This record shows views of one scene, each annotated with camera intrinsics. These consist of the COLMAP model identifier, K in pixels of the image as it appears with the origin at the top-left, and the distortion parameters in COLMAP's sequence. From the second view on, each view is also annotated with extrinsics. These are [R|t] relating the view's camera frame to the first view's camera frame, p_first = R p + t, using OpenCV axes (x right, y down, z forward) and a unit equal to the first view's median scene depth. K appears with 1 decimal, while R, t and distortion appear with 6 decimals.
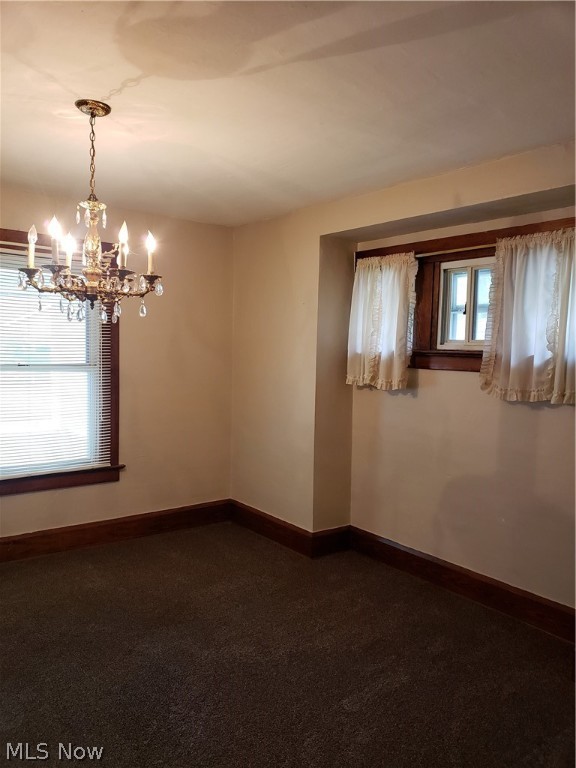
lens RADIAL K [[605.0, 0, 285.2], [0, 605.0, 392.2], [0, 0, 1]] dist [0.071108, -0.005790]
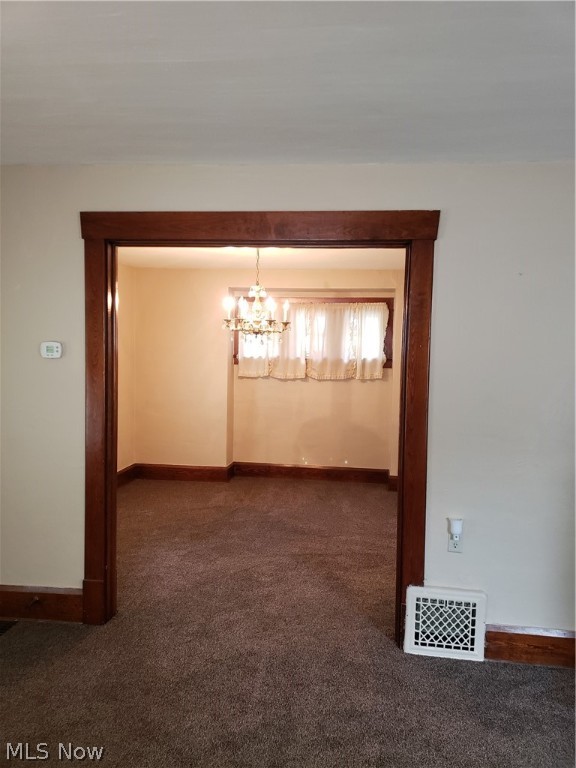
lens RADIAL K [[605.0, 0, 285.2], [0, 605.0, 392.2], [0, 0, 1]] dist [0.071108, -0.005790]
pose [[0.685540, -0.053160, 0.726092, -1.348483], [0.051820, 0.998364, 0.024168, -0.002482], [-0.726189, 0.021058, 0.687173, -0.325404]]
